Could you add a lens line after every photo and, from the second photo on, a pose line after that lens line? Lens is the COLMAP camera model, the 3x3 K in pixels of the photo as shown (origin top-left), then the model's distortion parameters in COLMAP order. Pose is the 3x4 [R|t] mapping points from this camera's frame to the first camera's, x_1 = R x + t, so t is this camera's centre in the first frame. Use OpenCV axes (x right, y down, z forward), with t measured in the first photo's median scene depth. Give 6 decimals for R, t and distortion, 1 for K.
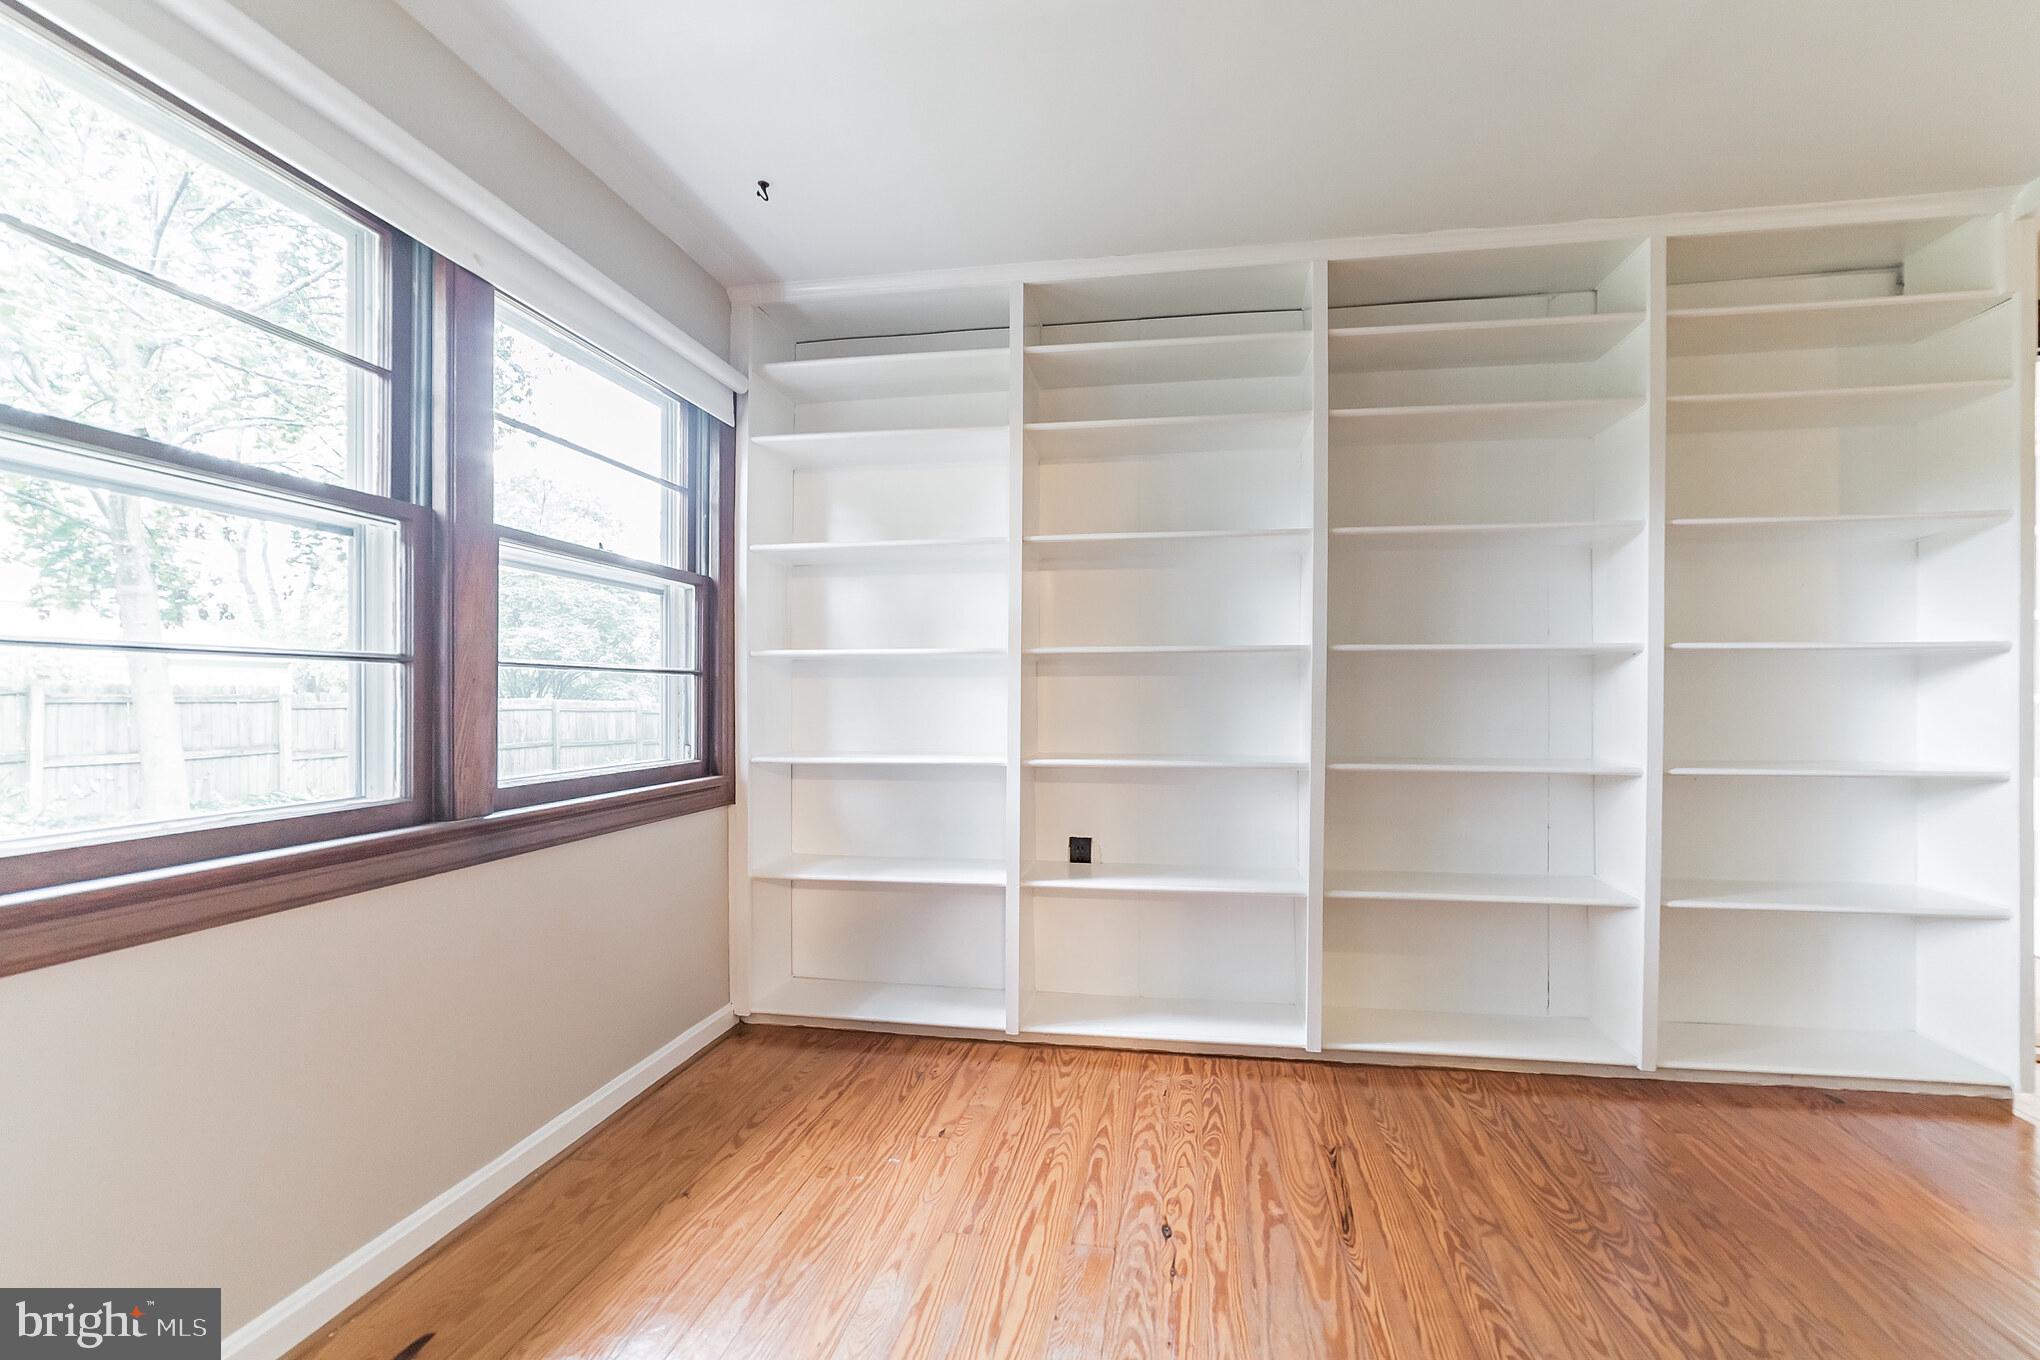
lens RADIAL K [[818.7, 0, 1024.4], [0, 818.7, 699.5], [0, 0, 1]] dist [-0.000466, -0.000291]
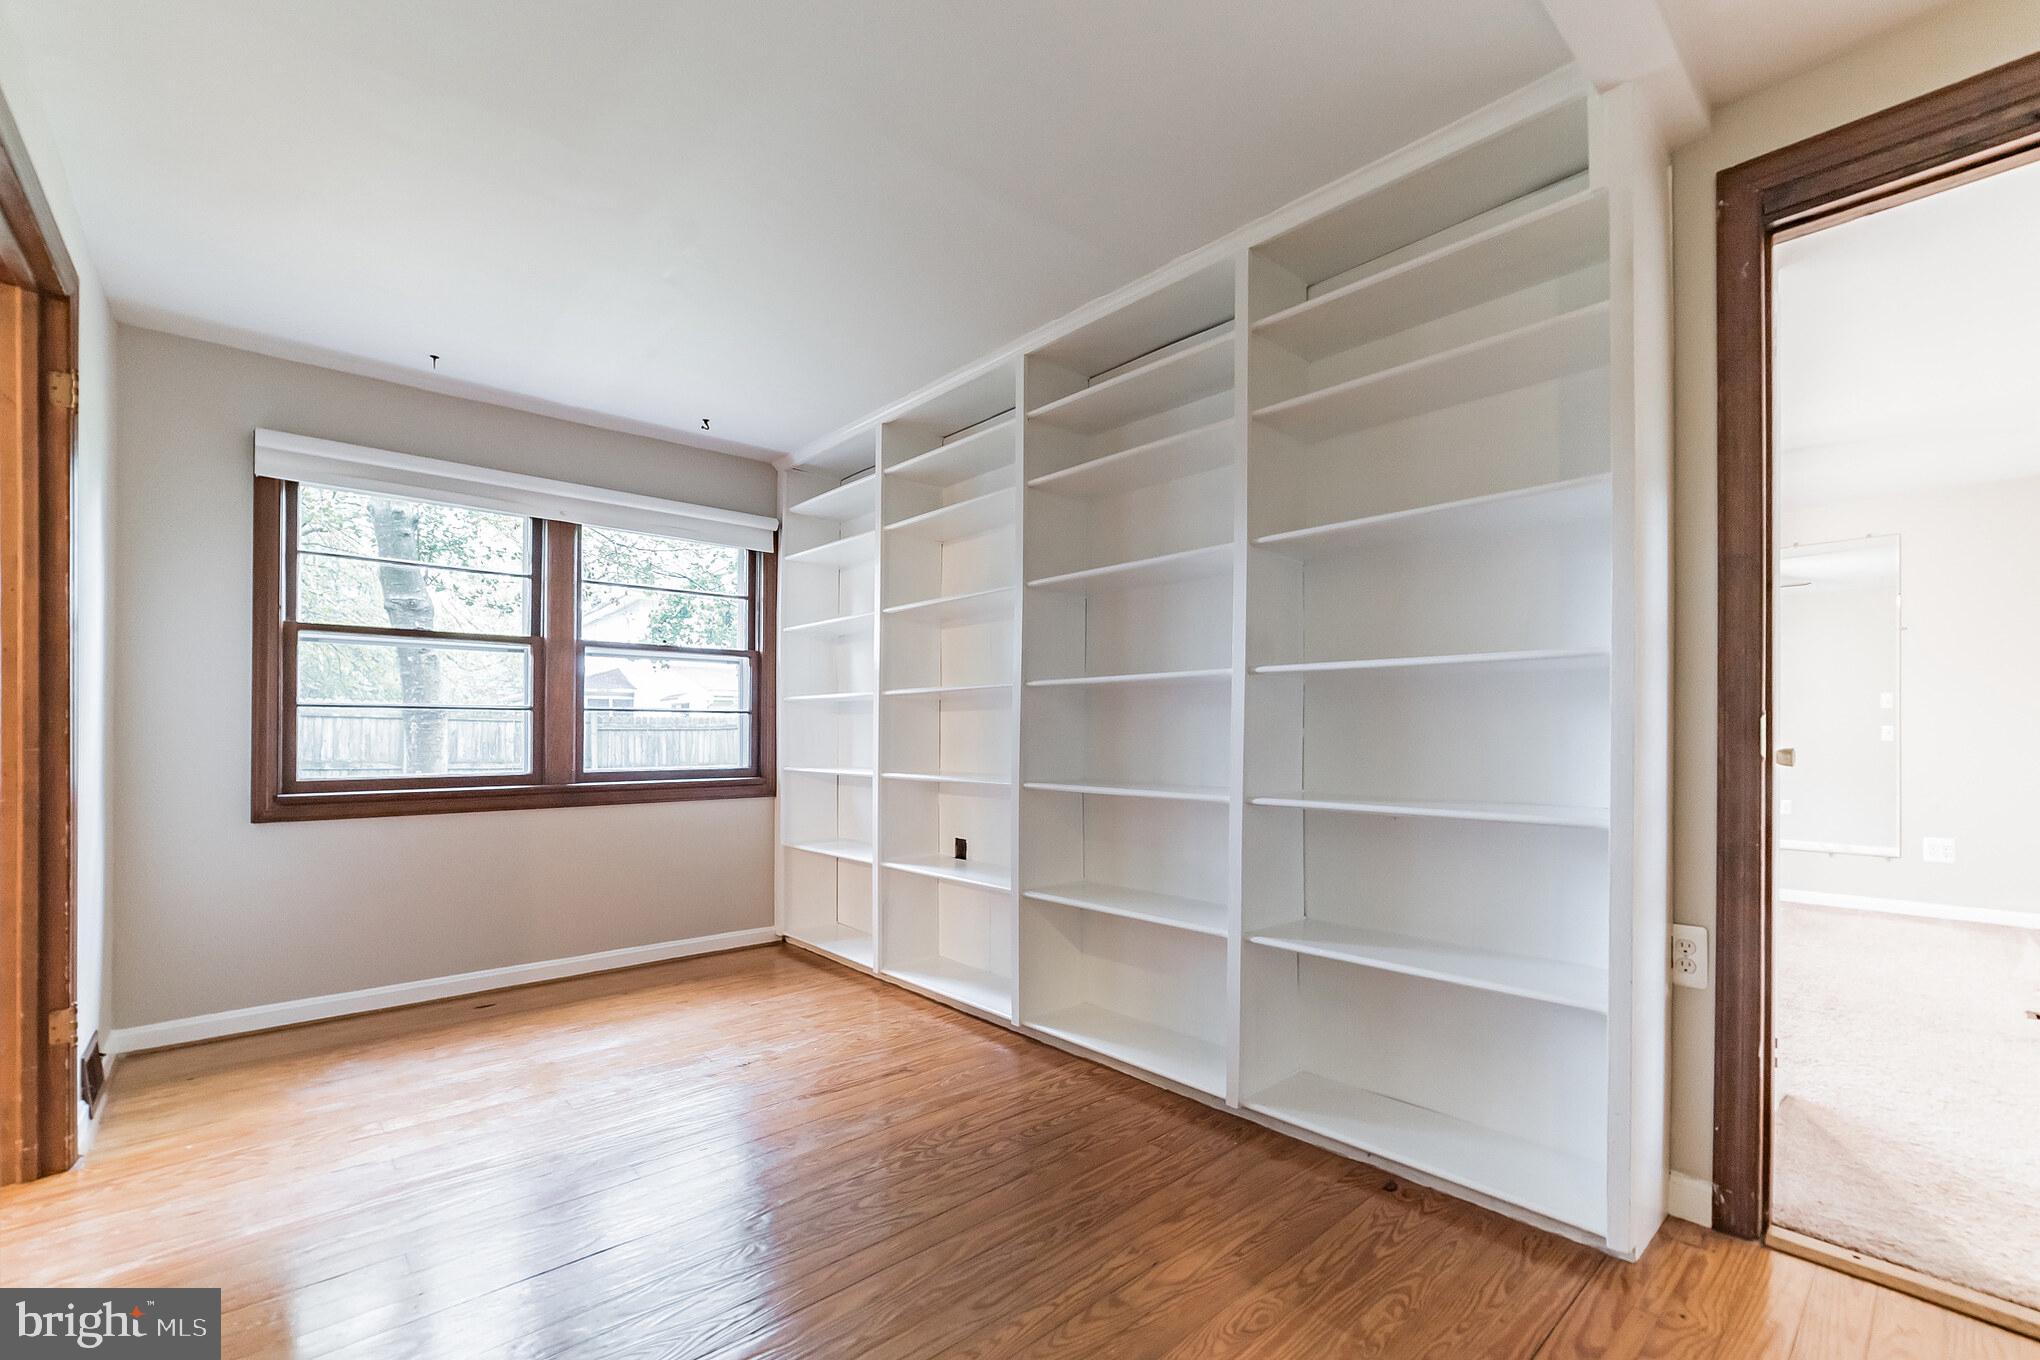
lens RADIAL K [[858.0, 0, 1023.0], [0, 858.0, 740.8], [0, 0, 1]] dist [-0.001648, -0.000137]
pose [[0.771391, 0.006388, -0.636329, 1.115997], [-0.003949, 0.999978, 0.005251, 0.012035], [0.636349, -0.001538, 0.771400, 0.048684]]
